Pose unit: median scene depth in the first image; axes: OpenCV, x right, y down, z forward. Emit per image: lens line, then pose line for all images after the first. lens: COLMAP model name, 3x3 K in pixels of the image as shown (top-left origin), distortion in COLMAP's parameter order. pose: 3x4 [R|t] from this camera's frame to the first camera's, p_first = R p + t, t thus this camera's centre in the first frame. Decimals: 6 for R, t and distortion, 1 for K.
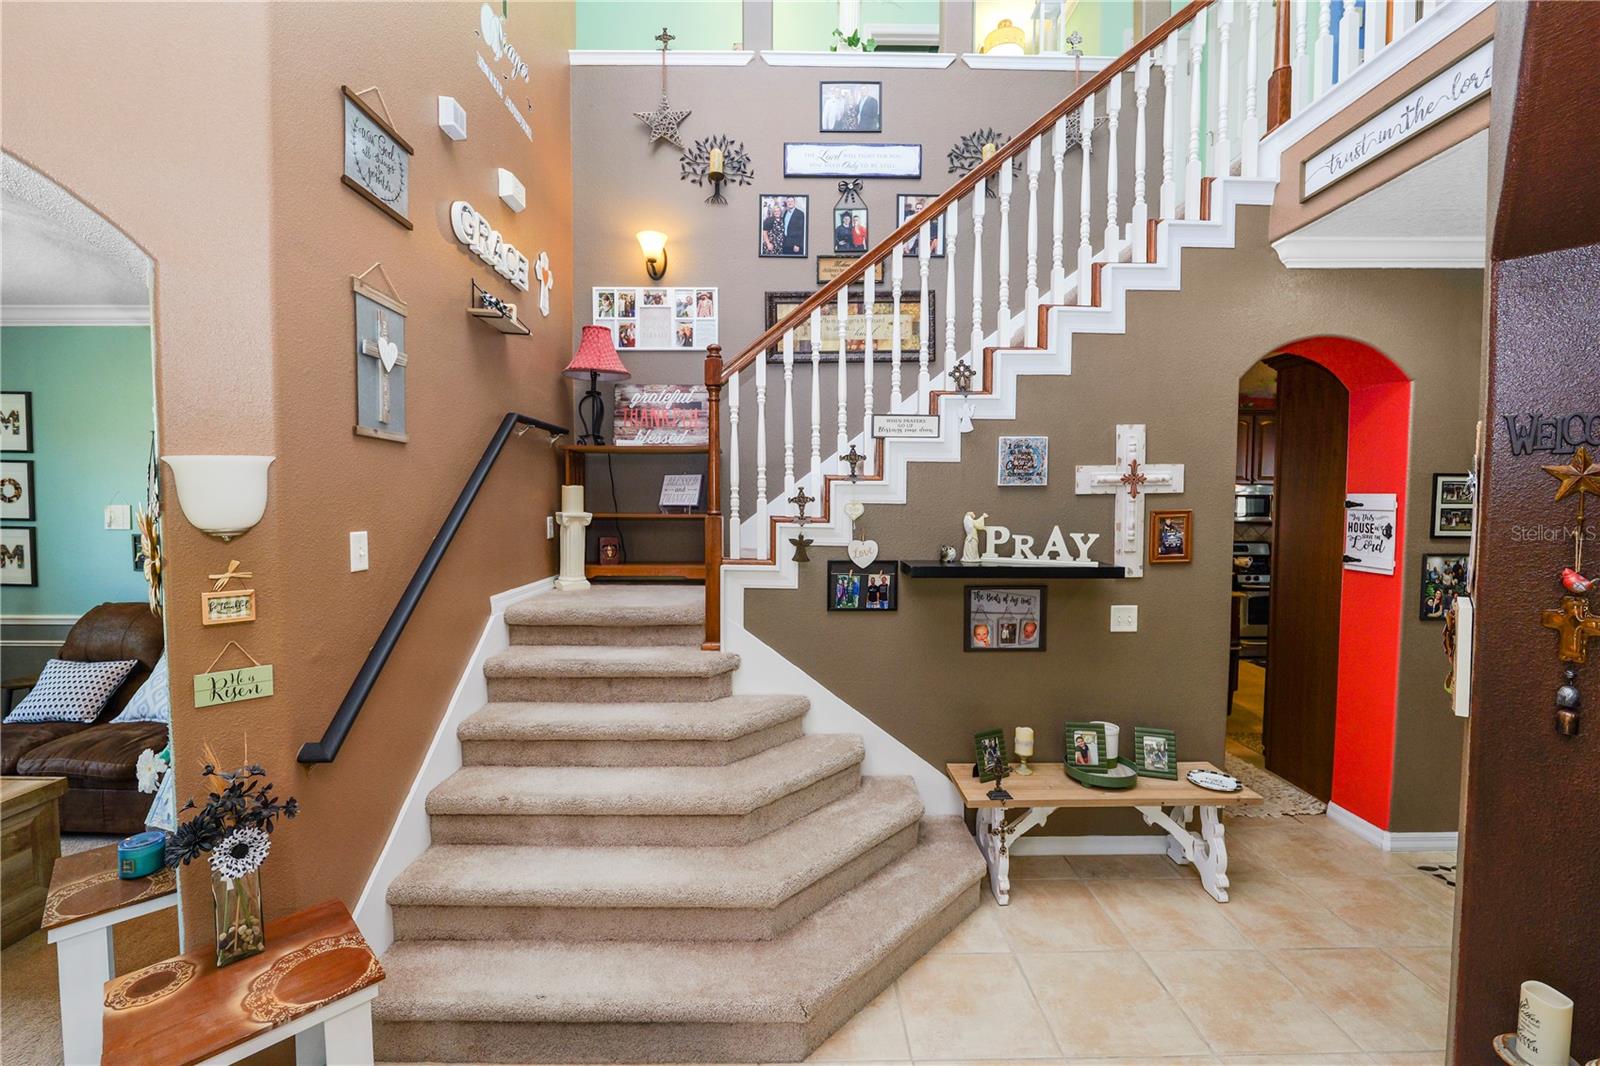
lens RADIAL K [[649.6, 0, 800.0], [0, 649.6, 532.7], [0, 0, 1]] dist [-0.010984, 0.000177]
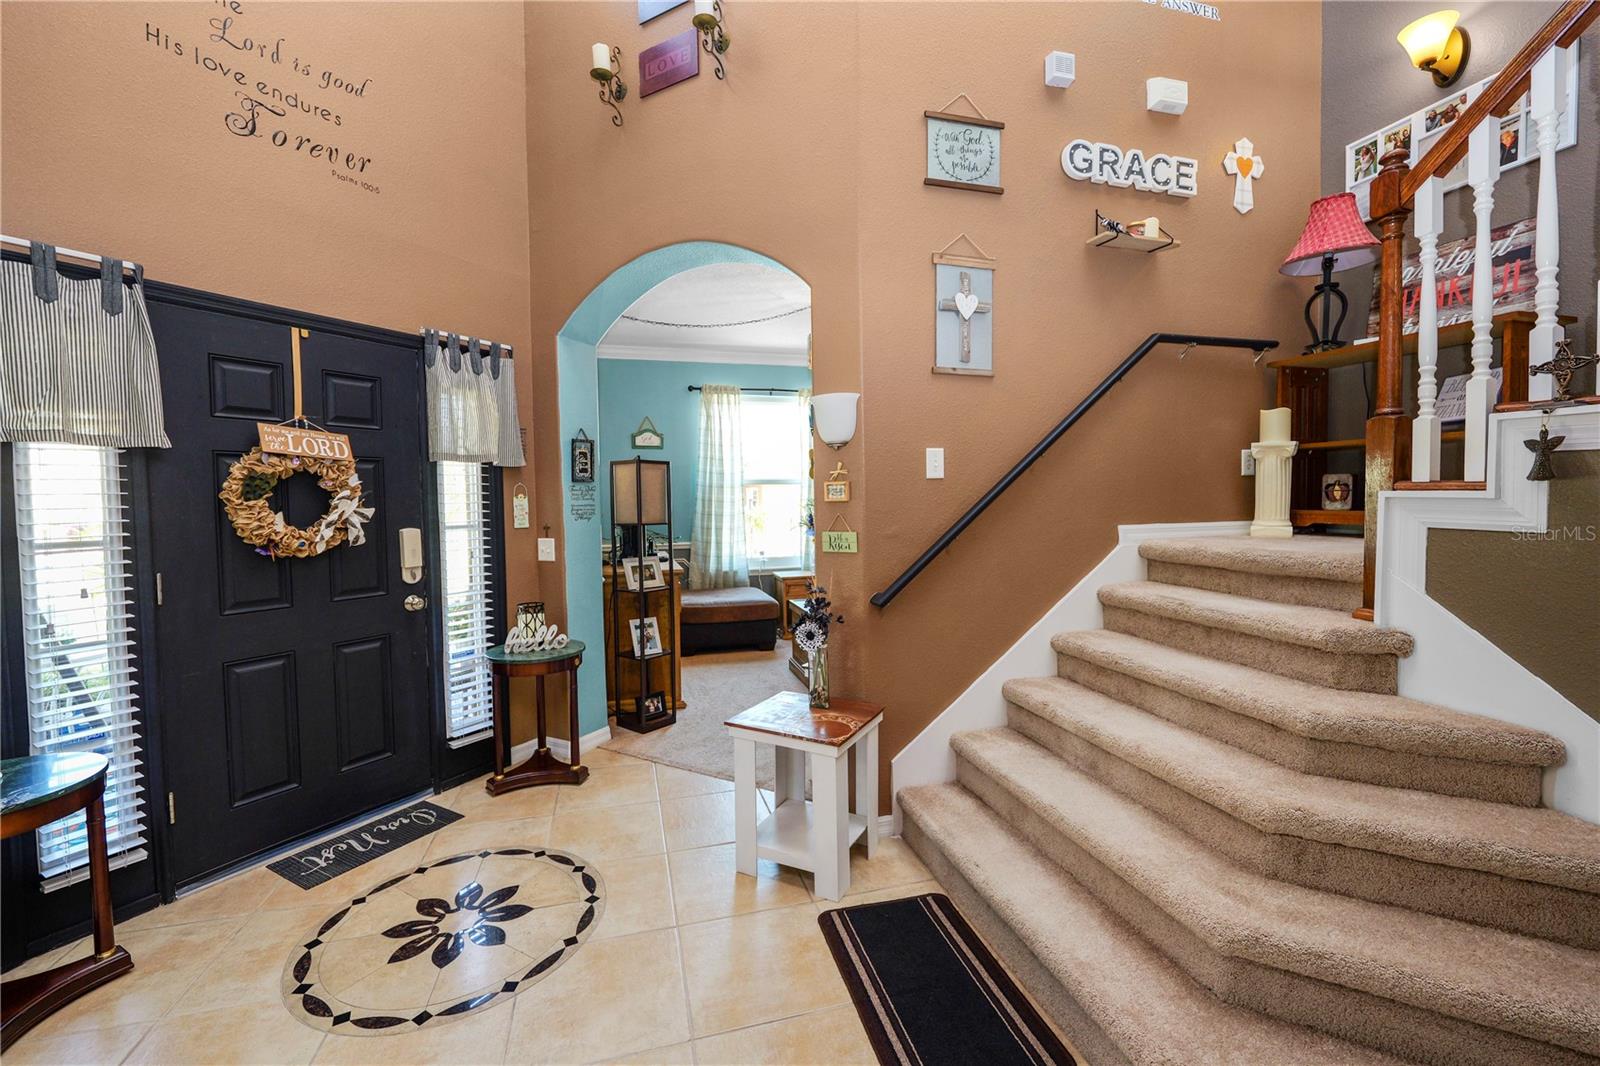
lens RADIAL K [[649.6, 0, 796.5], [0, 649.6, 525.5], [0, 0, 1]] dist [-0.010984, 0.000177]
pose [[0.253226, 0.035497, -0.966756, 0.336499], [-0.031912, 0.999089, 0.028325, 0.081690], [0.966881, 0.023678, 0.254128, 0.259370]]
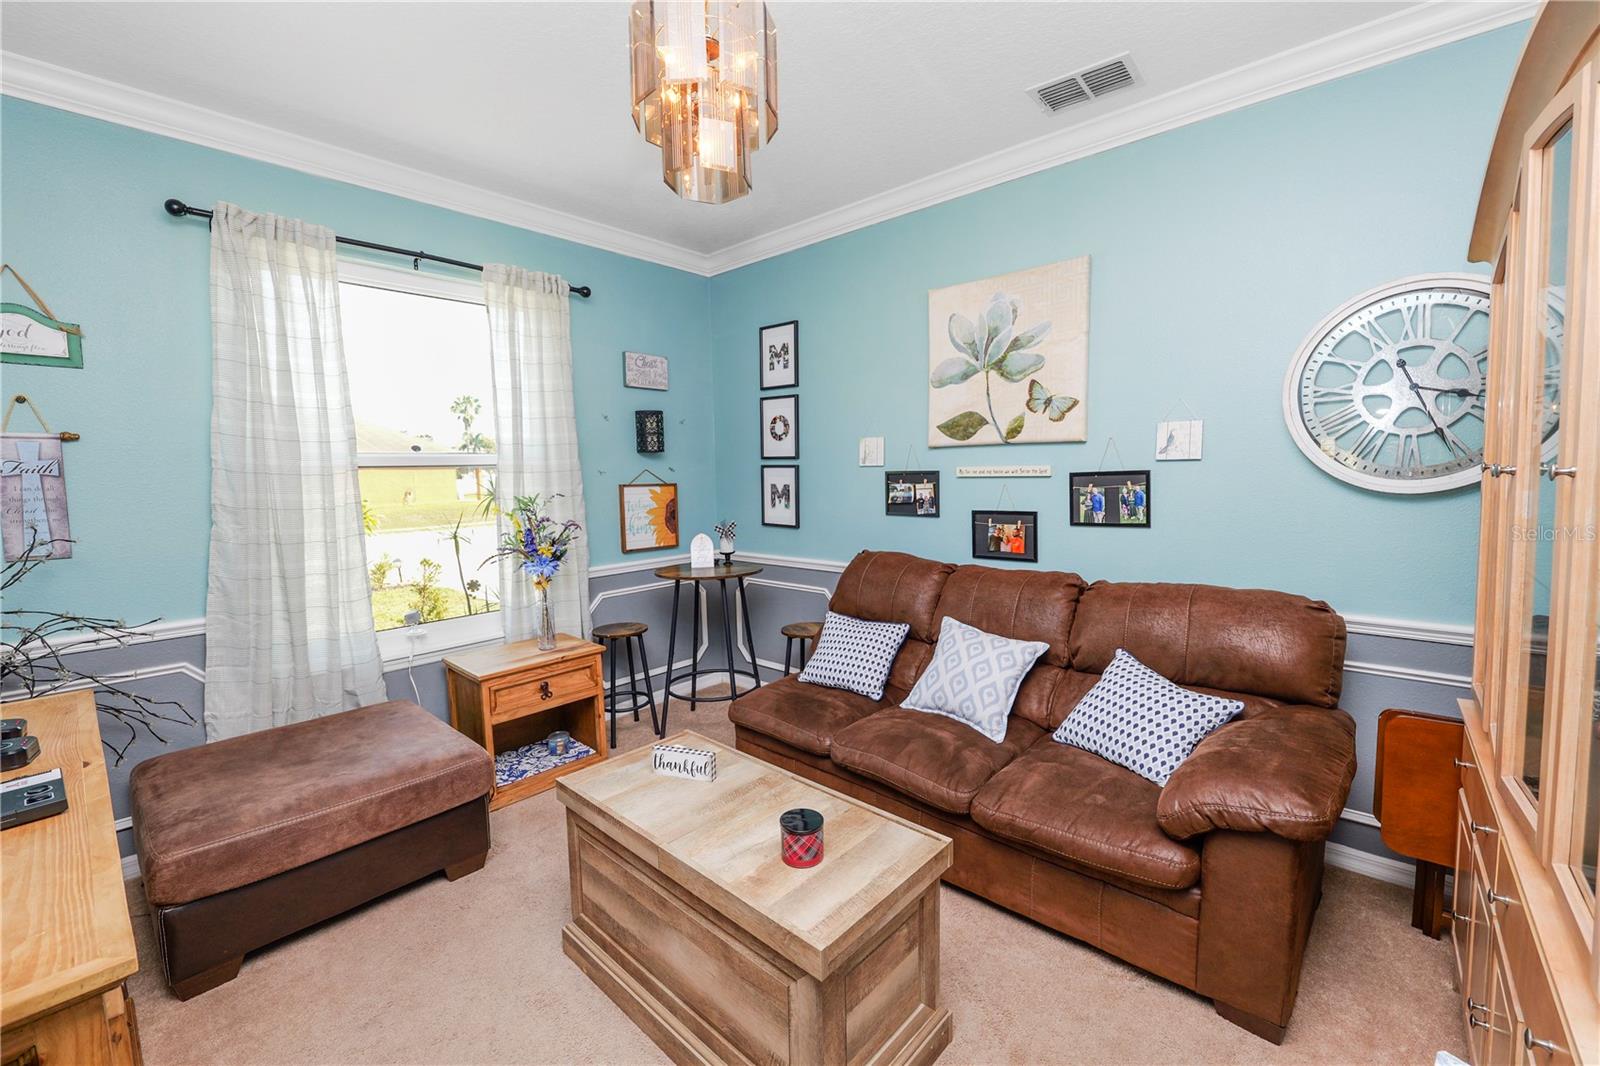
lens RADIAL K [[649.6, 0, 796.3], [0, 649.6, 526.9], [0, 0, 1]] dist [-0.010984, 0.000177]
pose [[0.735577, 0.042325, -0.676118, -0.719316], [-0.009890, 0.998611, 0.051752, 0.043108], [0.677369, -0.031381, 0.734974, 0.379013]]
